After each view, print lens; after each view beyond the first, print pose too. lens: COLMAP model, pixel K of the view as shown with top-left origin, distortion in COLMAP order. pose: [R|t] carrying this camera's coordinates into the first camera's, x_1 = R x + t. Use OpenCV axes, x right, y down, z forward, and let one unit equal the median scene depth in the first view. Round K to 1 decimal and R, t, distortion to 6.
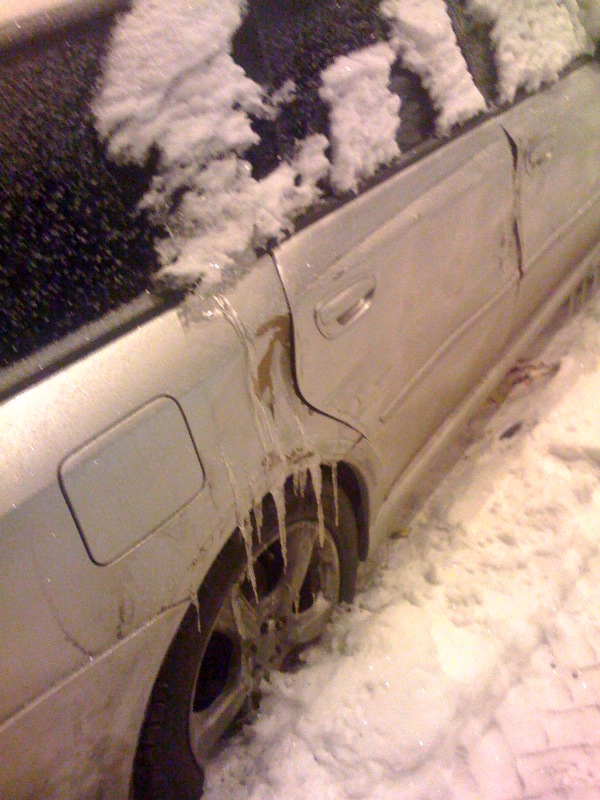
lens RADIAL K [[897.3, 0, 300.0], [0, 897.3, 400.0], [0, 0, 1]] dist [0.012591, -0.269308]
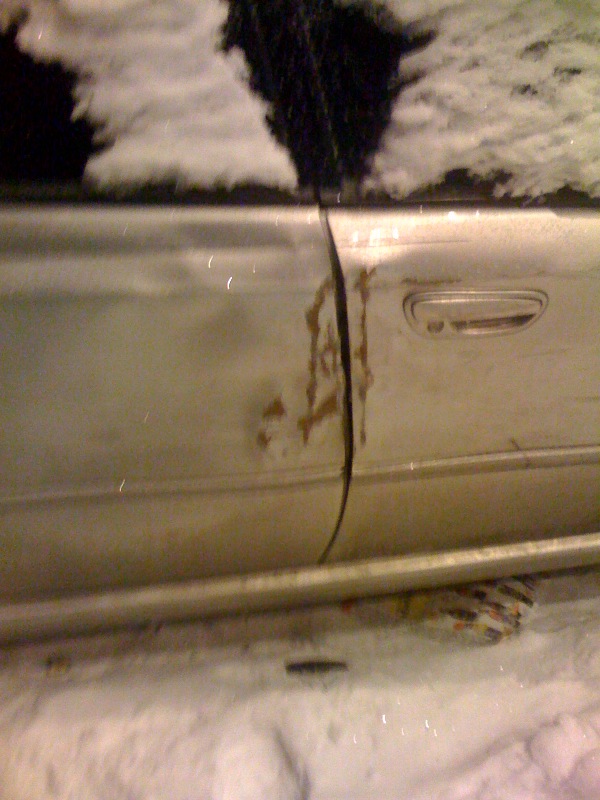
lens RADIAL K [[897.3, 0, 300.0], [0, 897.3, 400.0], [0, 0, 1]] dist [0.012591, -0.269308]
pose [[0.680421, 0.545059, -0.489835, 0.508289], [-0.477224, 0.836832, 0.268273, -0.338011], [0.556134, 0.051222, 0.829513, 0.520256]]
